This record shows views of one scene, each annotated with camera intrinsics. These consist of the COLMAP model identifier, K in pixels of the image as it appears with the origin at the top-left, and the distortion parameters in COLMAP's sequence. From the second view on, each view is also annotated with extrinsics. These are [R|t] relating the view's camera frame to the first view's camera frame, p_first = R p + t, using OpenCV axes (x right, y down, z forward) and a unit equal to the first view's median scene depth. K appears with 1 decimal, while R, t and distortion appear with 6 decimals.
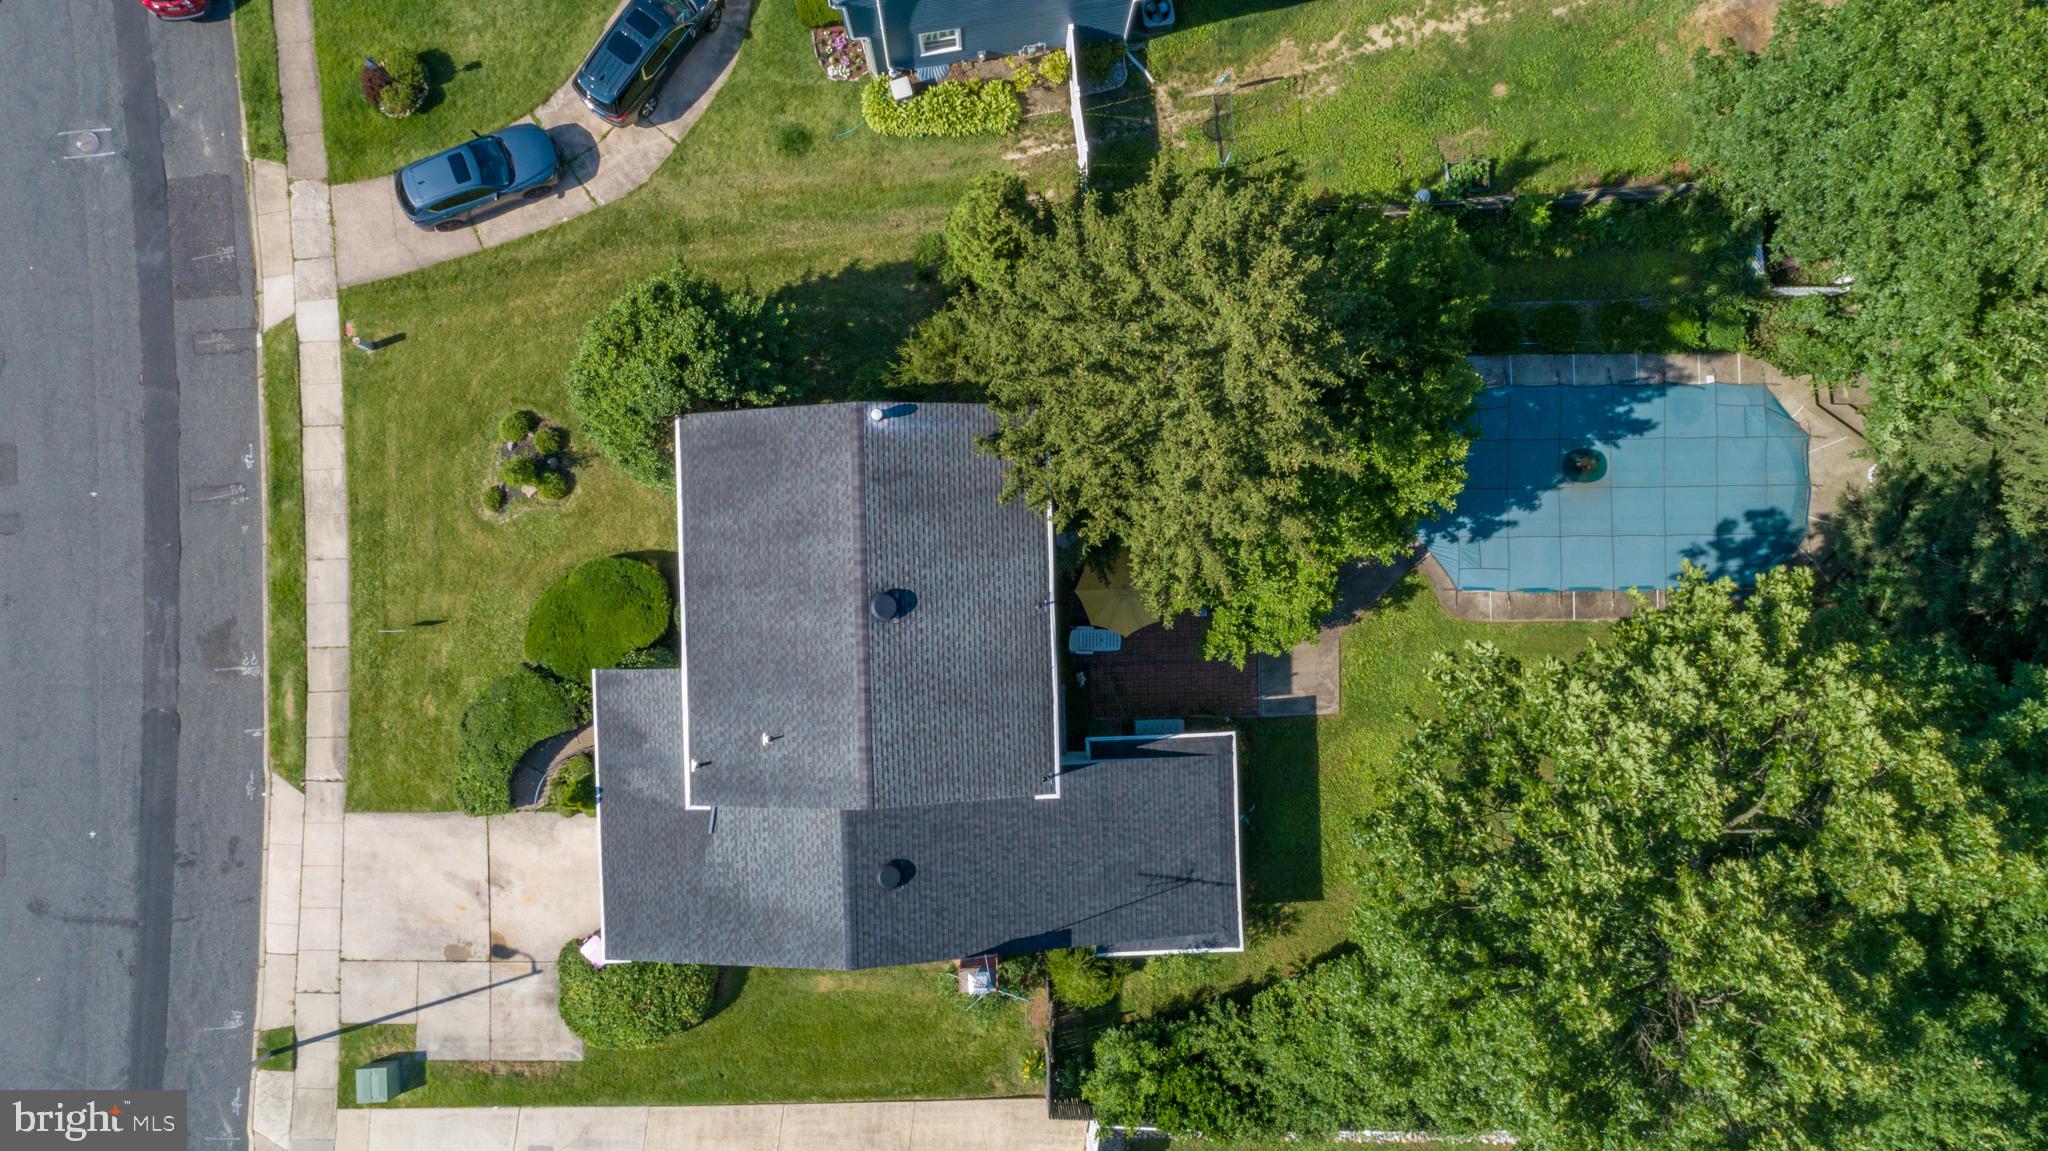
lens RADIAL K [[1381.8, 0, 1024.7], [0, 1381.8, 584.0], [0, 0, 1]] dist [-0.013402, 0.002381]
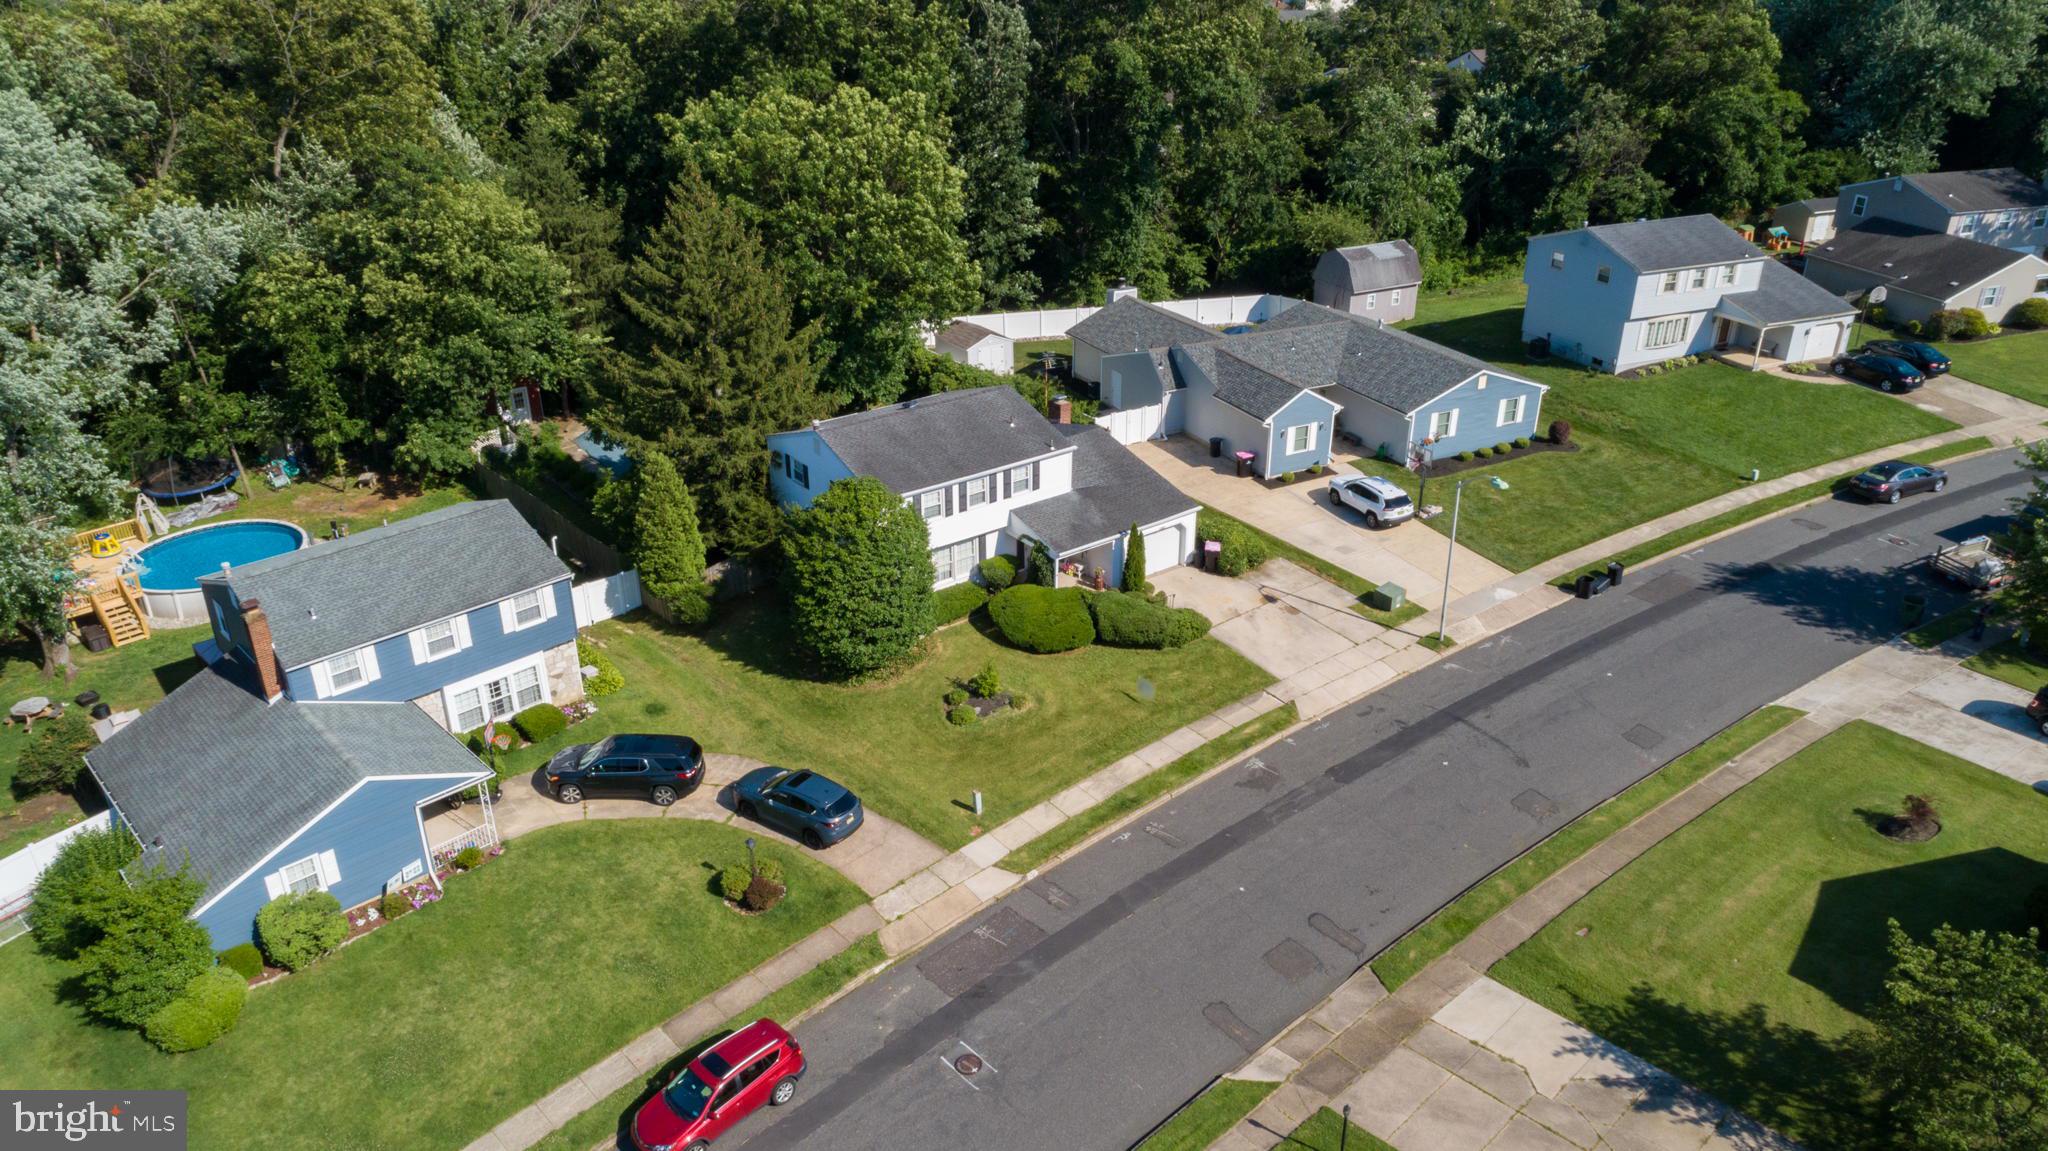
lens RADIAL K [[1433.2, 0, 1023.9], [0, 1433.2, 531.7], [0, 0, 1]] dist [0.000438, 0.000451]
pose [[-0.585790, -0.352270, 0.729902, -1.297356], [0.810331, -0.238283, 0.535337, -0.728846], [-0.014659, 0.905056, 0.425039, 0.295366]]
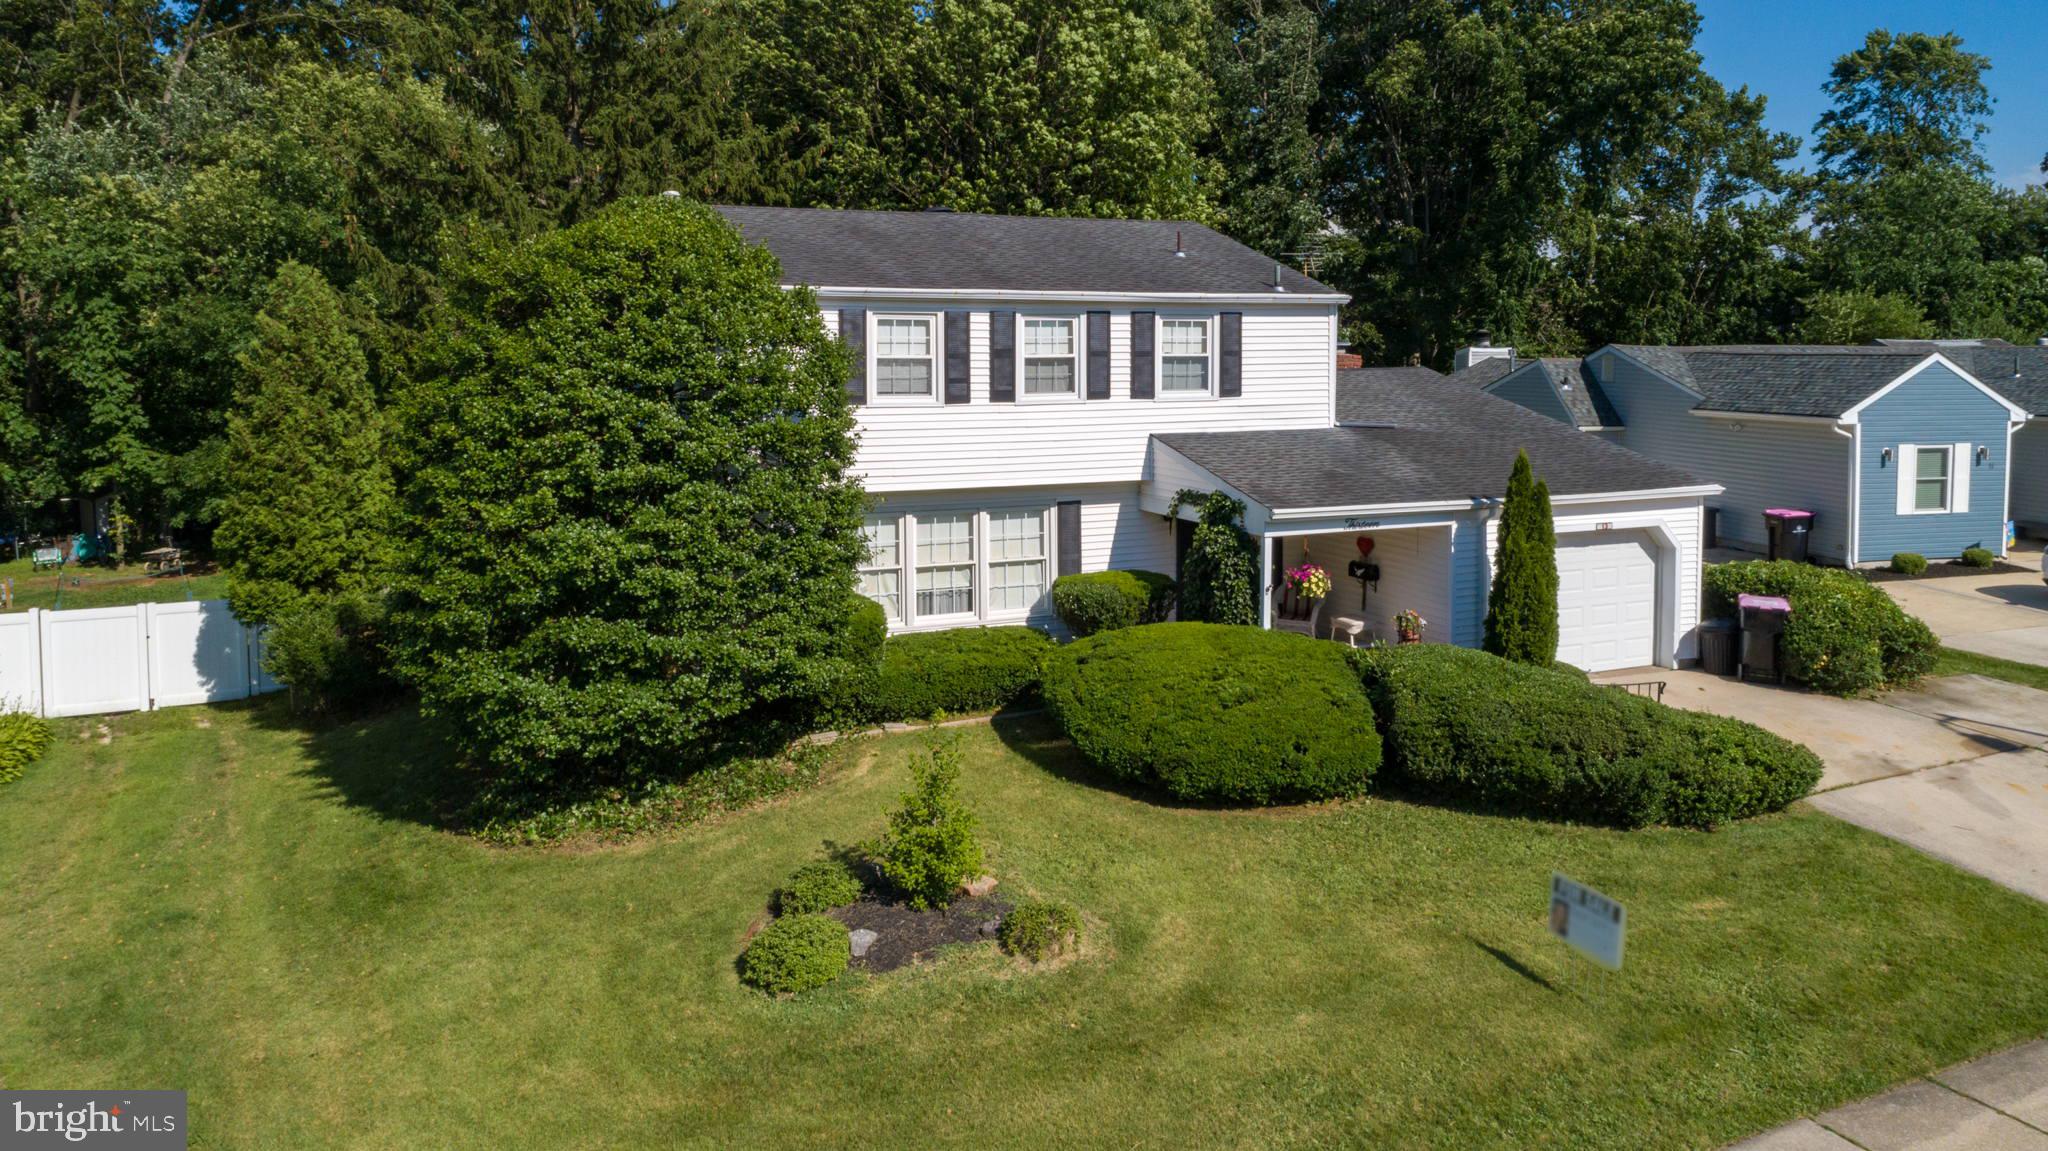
lens RADIAL K [[1428.1, 0, 1027.1], [0, 1428.1, 435.5], [0, 0, 1]] dist [-0.006808, 0.001951]
pose [[-0.367681, -0.070453, 0.927280, -0.675332], [0.929927, -0.020560, 0.367168, -0.181072], [-0.006803, 0.997303, 0.073075, 0.863897]]
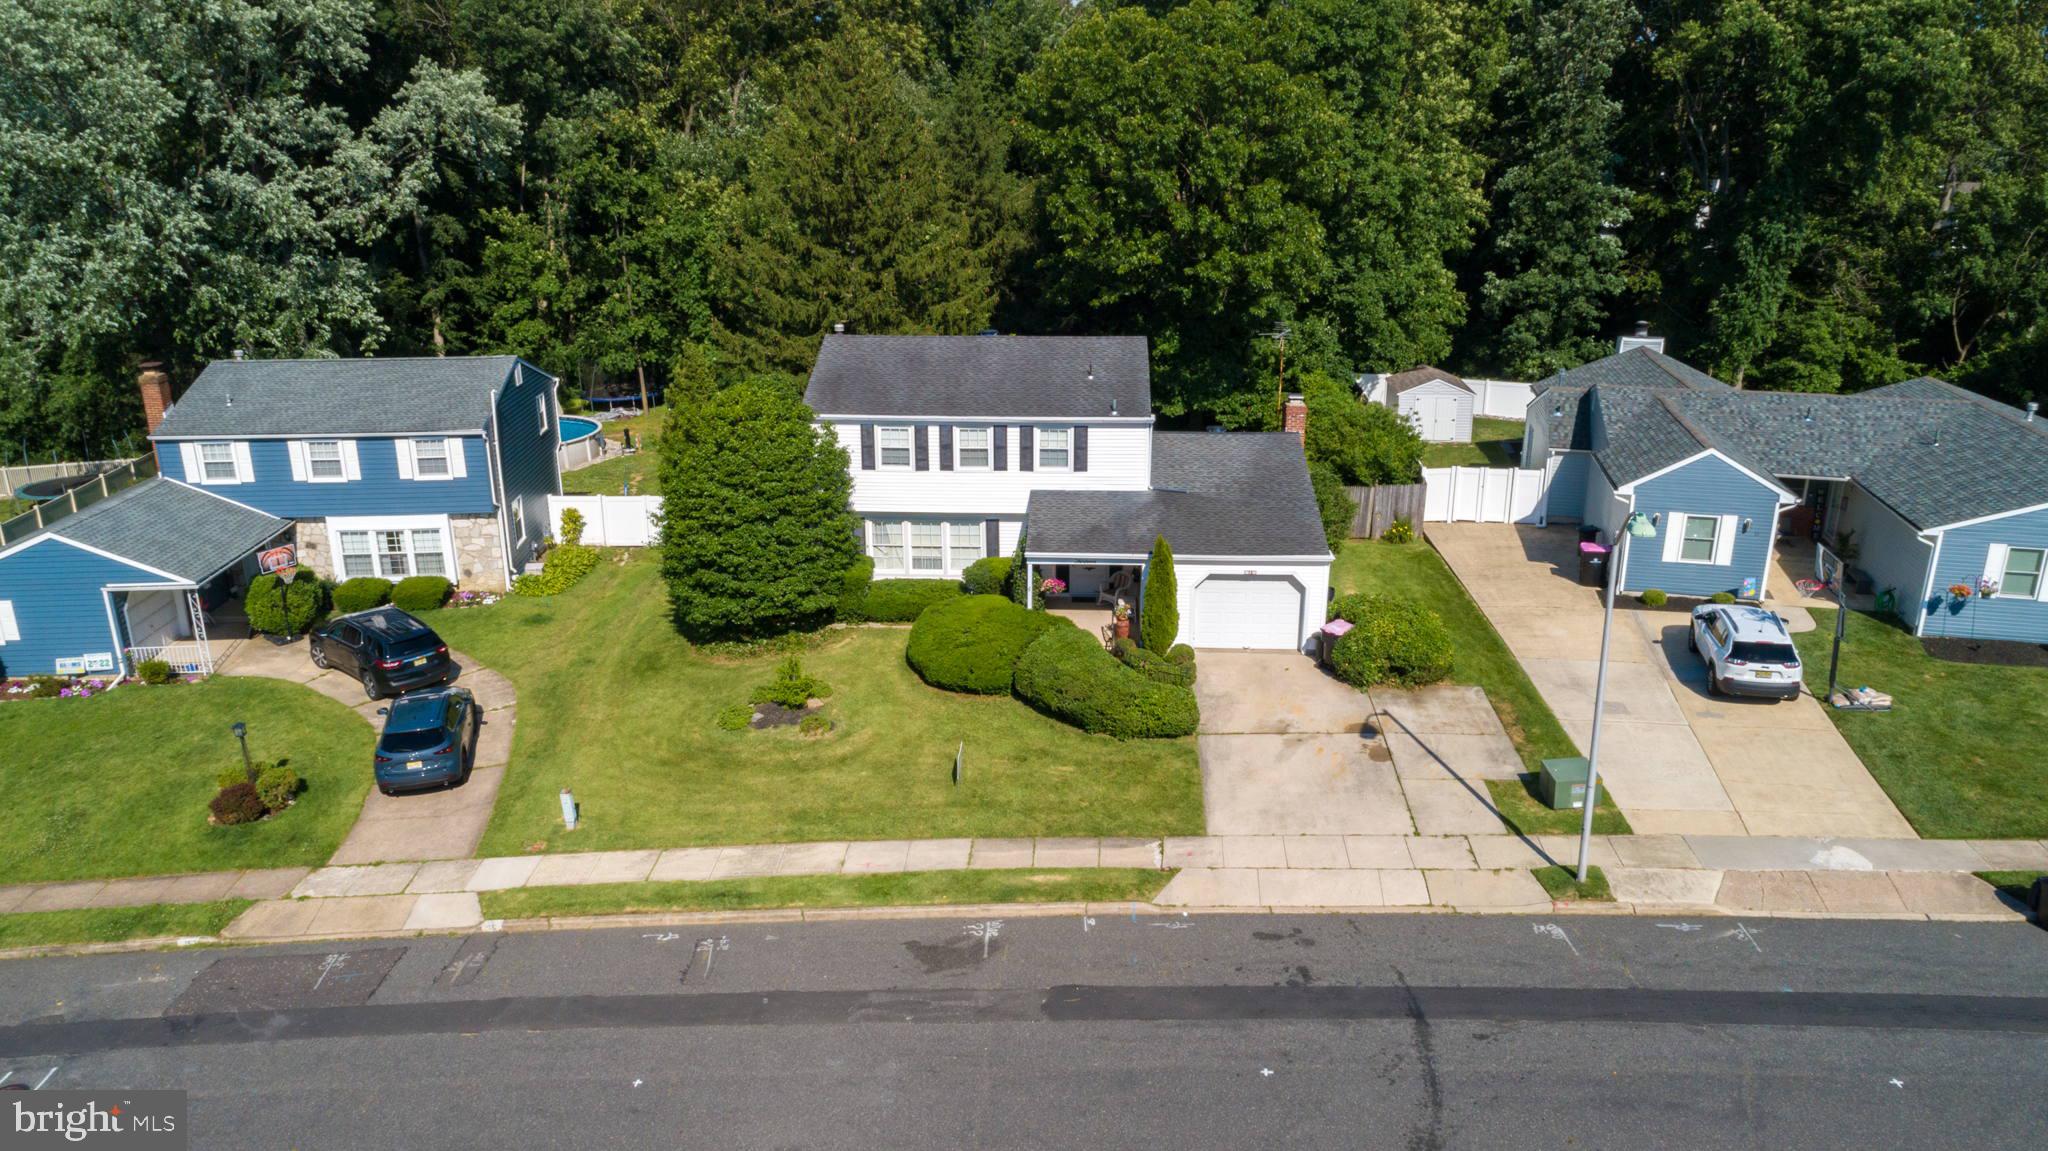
lens RADIAL K [[1381.8, 0, 1024.7], [0, 1381.8, 584.0], [0, 0, 1]] dist [-0.013402, 0.002381]
pose [[0.080663, -0.339582, 0.937111, -1.120215], [0.996741, 0.027261, -0.075917, 0.123587], [0.000233, 0.940181, 0.340675, 0.638093]]
